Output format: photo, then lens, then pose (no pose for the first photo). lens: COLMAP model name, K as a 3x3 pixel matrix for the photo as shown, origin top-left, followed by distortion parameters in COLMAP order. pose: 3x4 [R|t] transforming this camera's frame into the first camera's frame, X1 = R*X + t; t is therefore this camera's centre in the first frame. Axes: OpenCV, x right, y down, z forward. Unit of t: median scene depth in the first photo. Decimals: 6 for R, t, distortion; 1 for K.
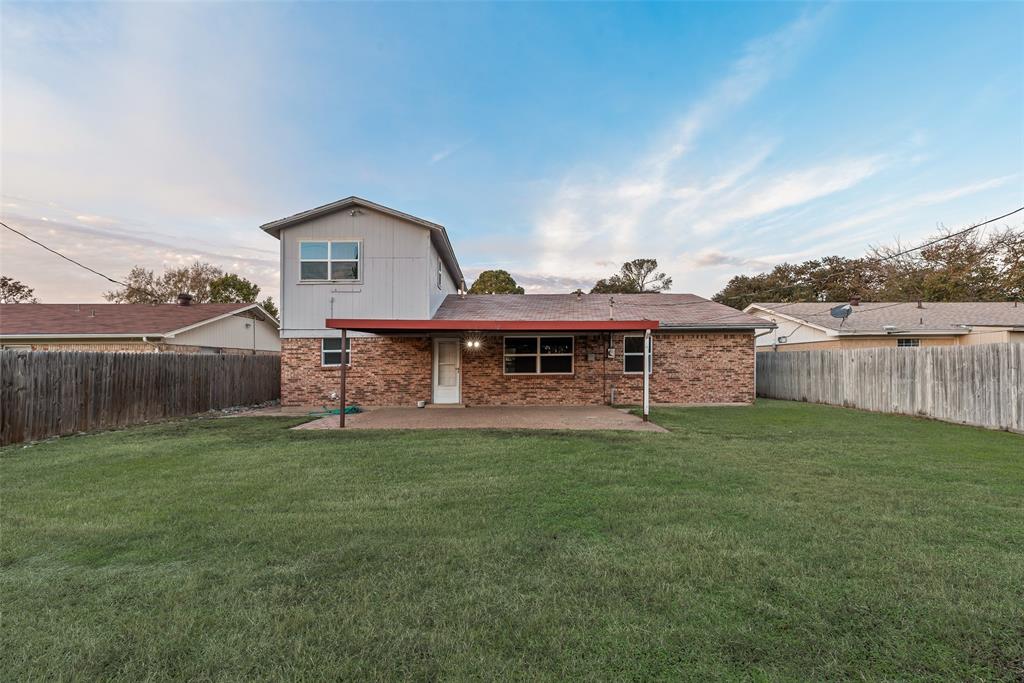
lens RADIAL K [[440.7, 0, 511.3], [0, 440.7, 371.7], [0, 0, 1]] dist [0.000647, 0.000240]
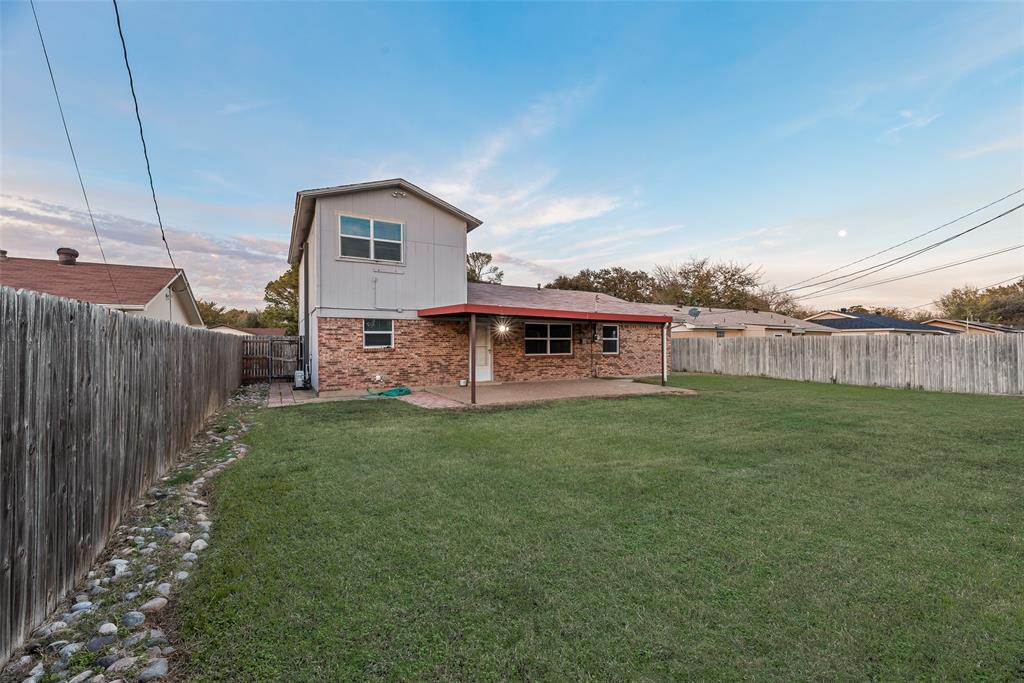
lens RADIAL K [[412.8, 0, 512.6], [0, 412.8, 344.8], [0, 0, 1]] dist [0.000231, 0.000250]
pose [[0.873452, 0.004292, 0.486892, -0.580285], [0.001526, 0.999932, -0.011551, -0.008035], [-0.486908, 0.010832, 0.873386, 0.056108]]
